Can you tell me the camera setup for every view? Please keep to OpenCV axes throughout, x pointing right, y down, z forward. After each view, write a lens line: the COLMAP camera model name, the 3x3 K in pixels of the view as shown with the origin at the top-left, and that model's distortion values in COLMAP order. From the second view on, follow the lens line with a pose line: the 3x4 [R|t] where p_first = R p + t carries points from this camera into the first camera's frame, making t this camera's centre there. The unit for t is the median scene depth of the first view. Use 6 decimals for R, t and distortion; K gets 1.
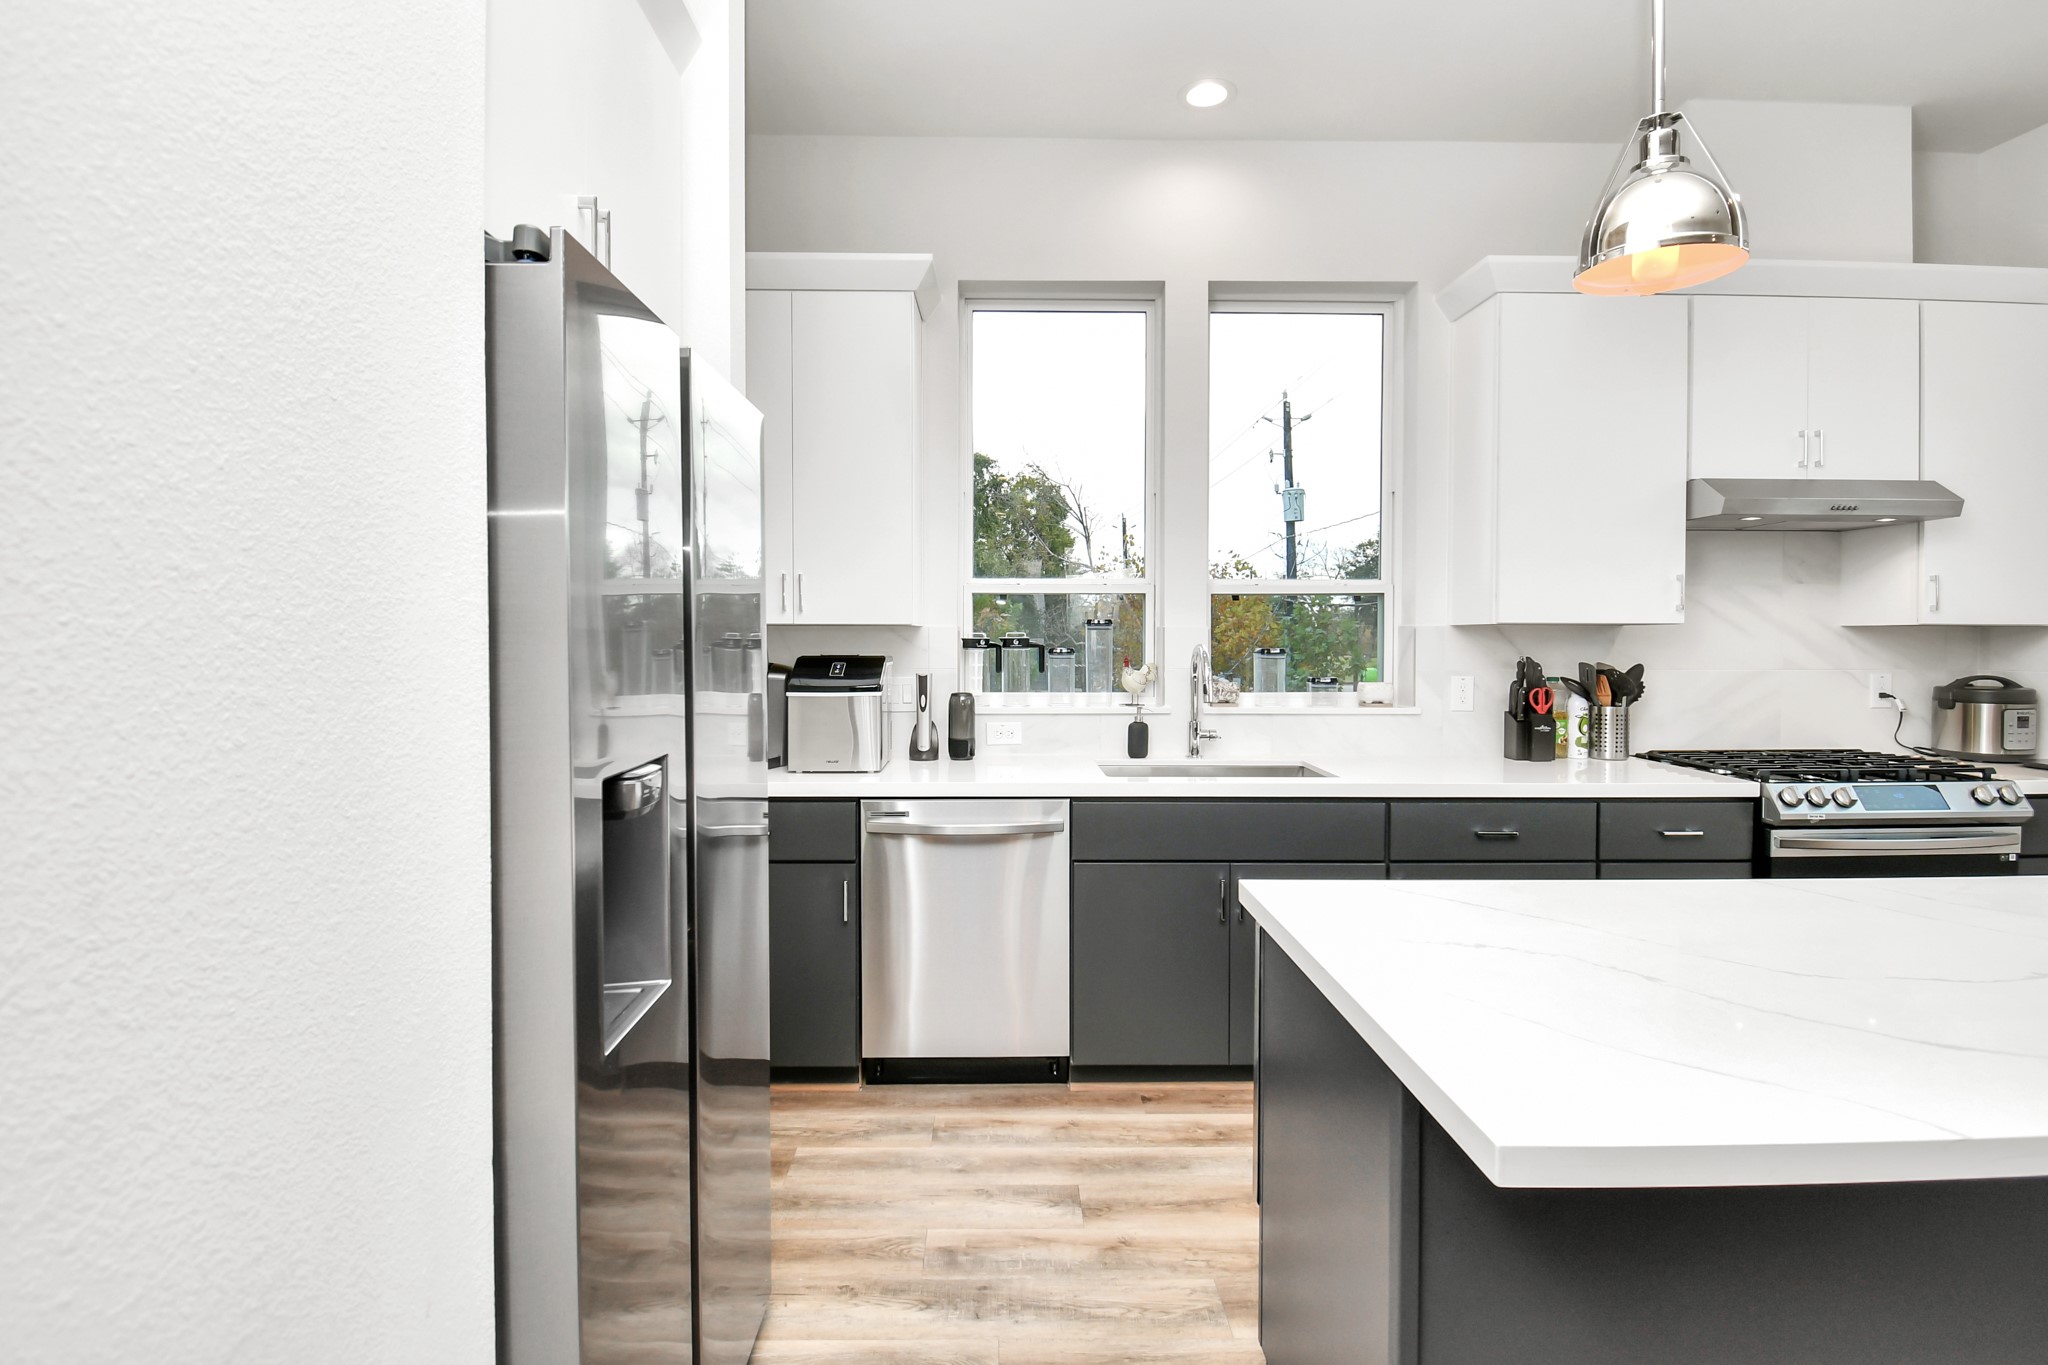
lens RADIAL K [[995.4, 0, 1023.1], [0, 995.4, 654.2], [0, 0, 1]] dist [0.027749, -0.029454]
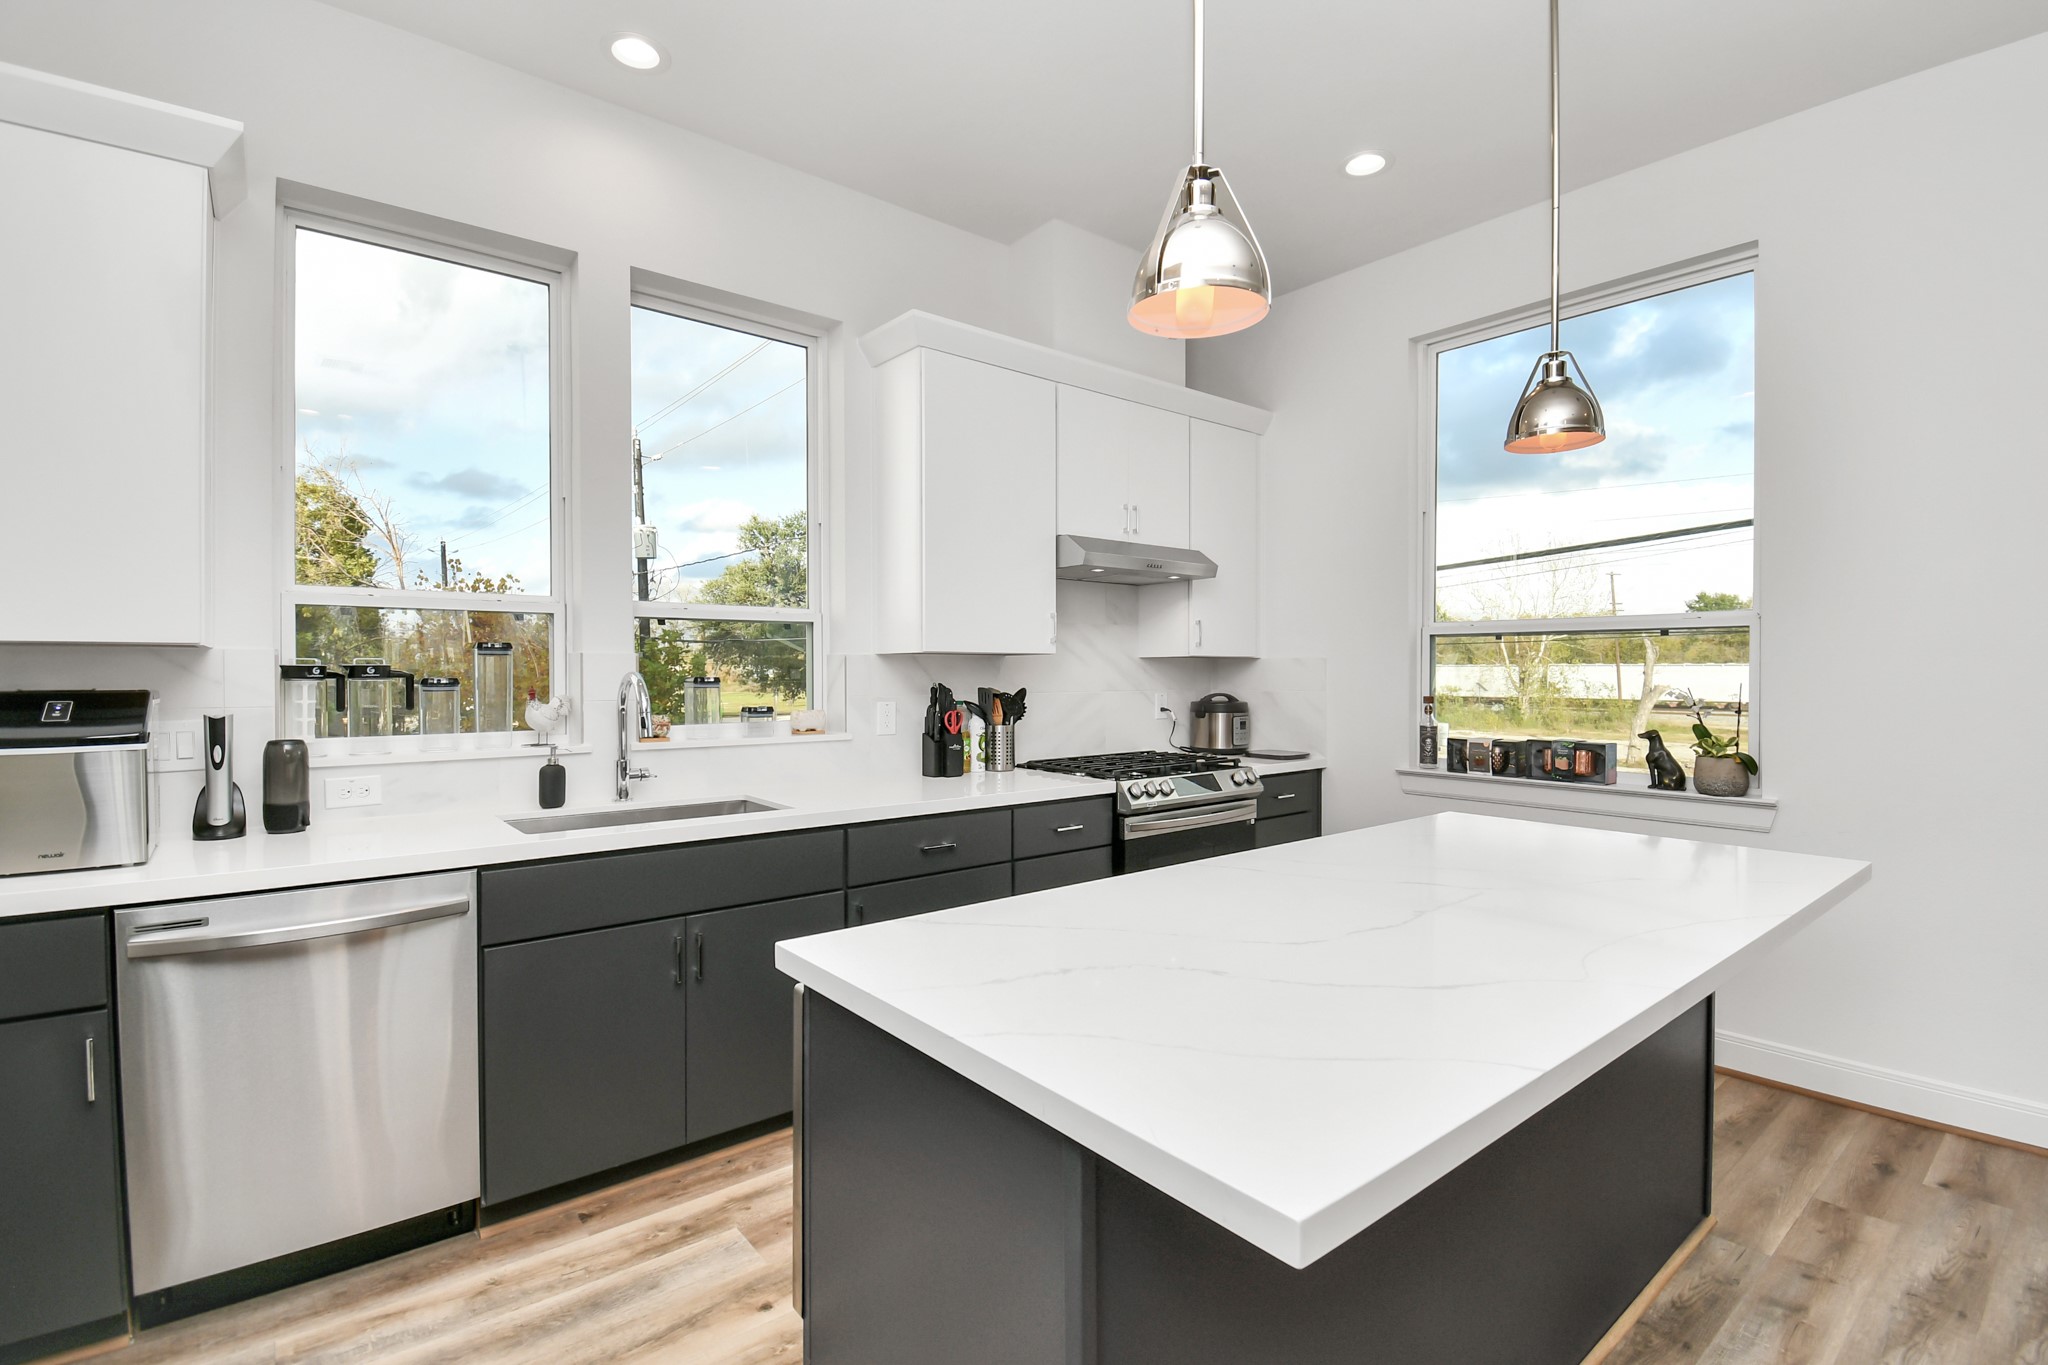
lens RADIAL K [[930.1, 0, 1025.3], [0, 930.1, 679.6], [0, 0, 1]] dist [0.022977, -0.027308]
pose [[0.788684, -0.007353, 0.614755, -0.054596], [0.013861, 0.999887, -0.005822, 0.006292], [-0.614643, 0.013113, 0.788696, 0.133631]]
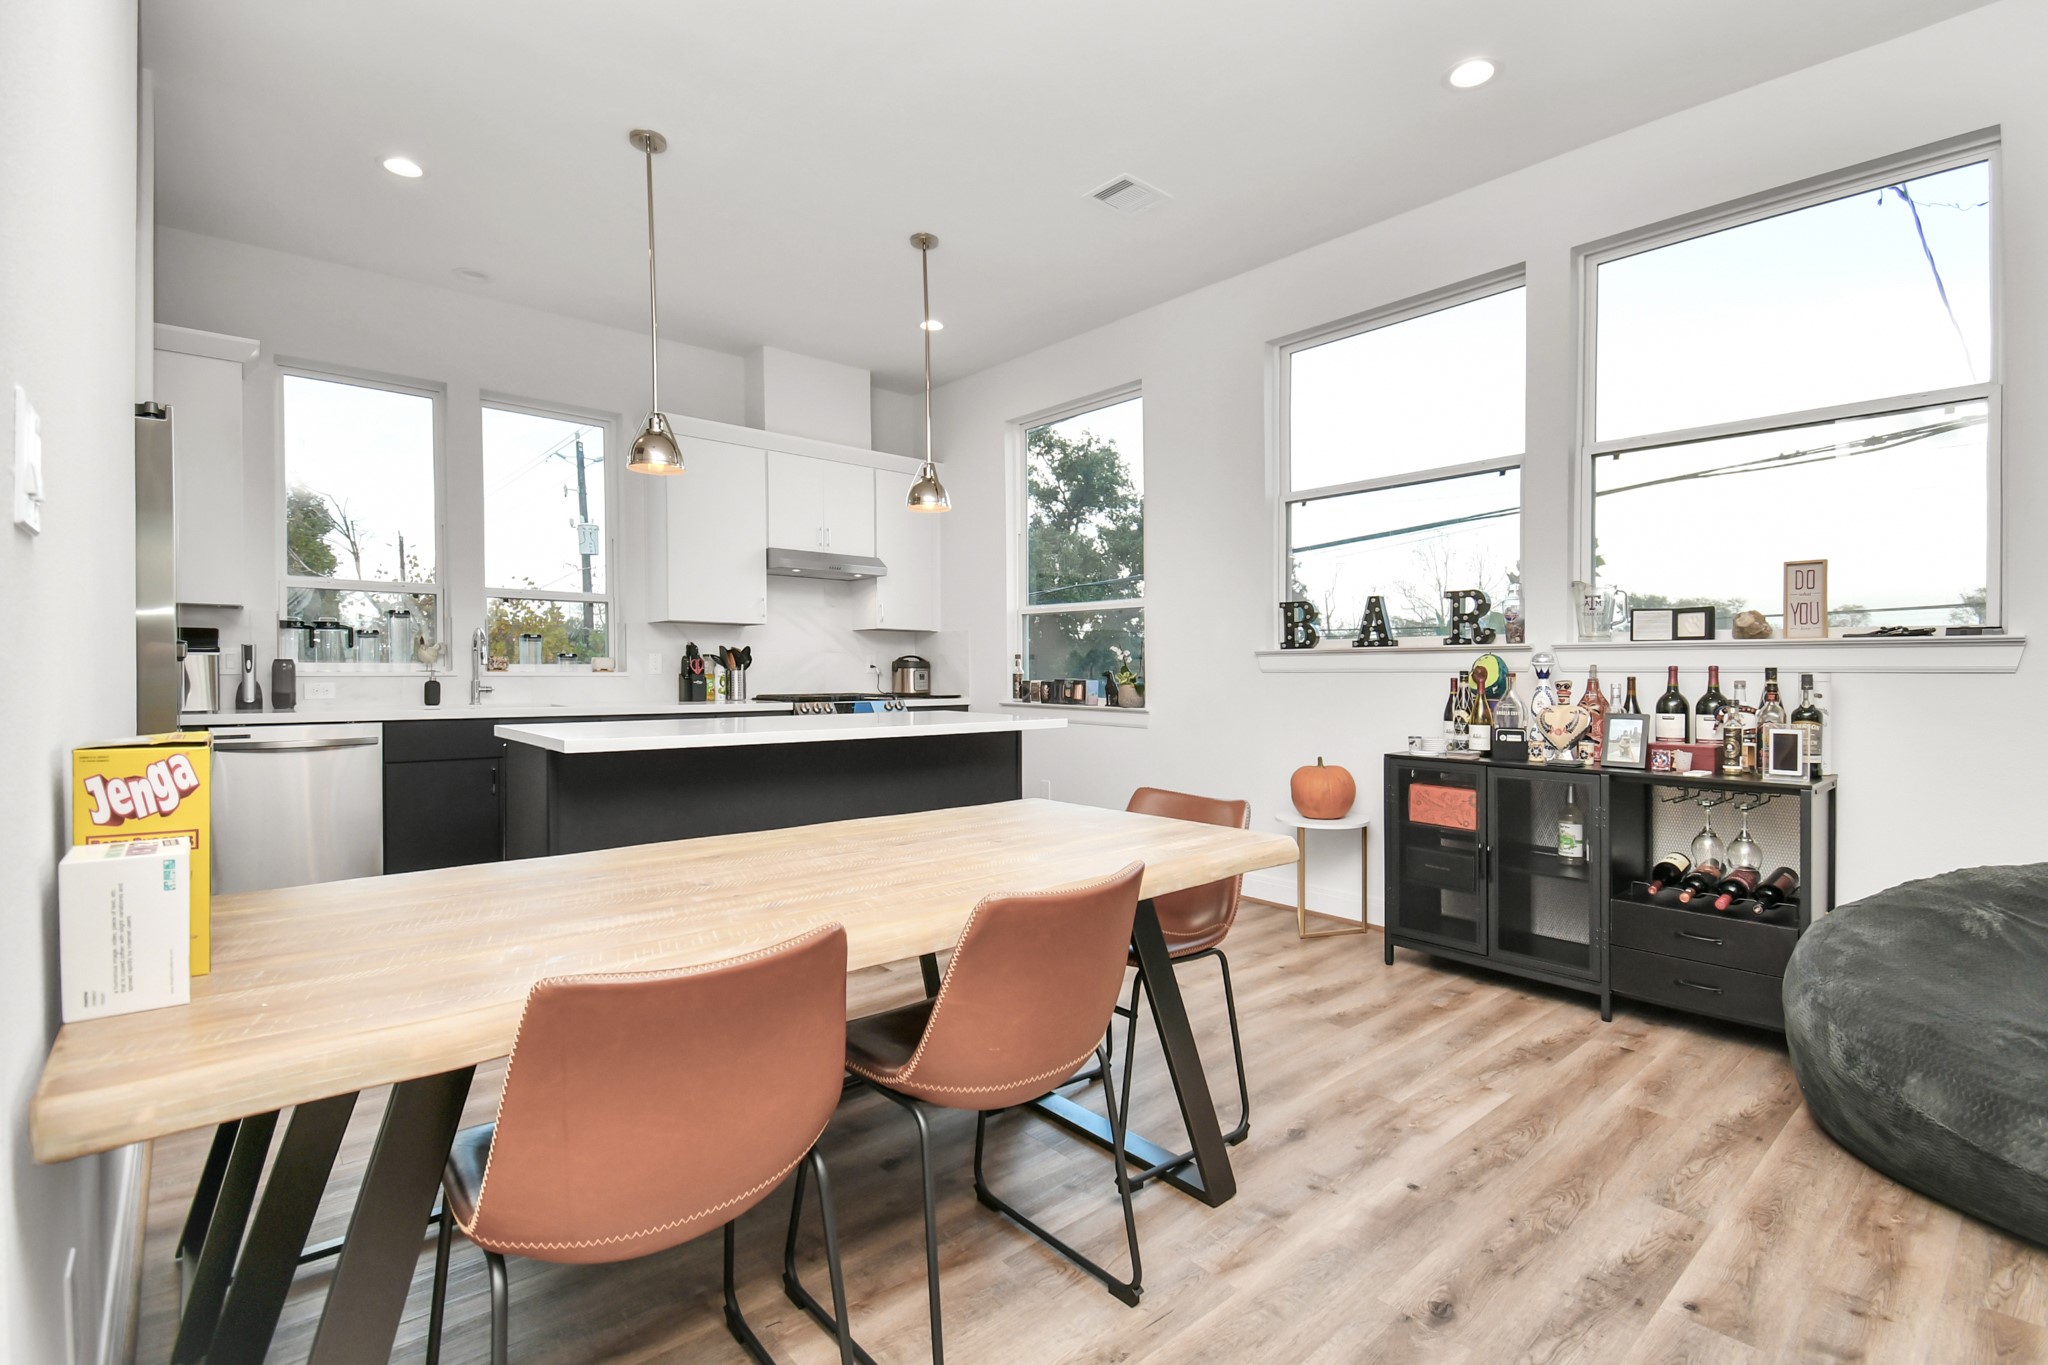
lens RADIAL K [[930.4, 0, 987.2], [0, 930.4, 690.2], [0, 0, 1]] dist [0.021089, -0.025154]
pose [[0.788543, -0.010466, 0.614891, -0.088512], [0.007222, 0.999944, 0.007759, 0.078751], [-0.614937, -0.001677, 0.788574, -0.604593]]
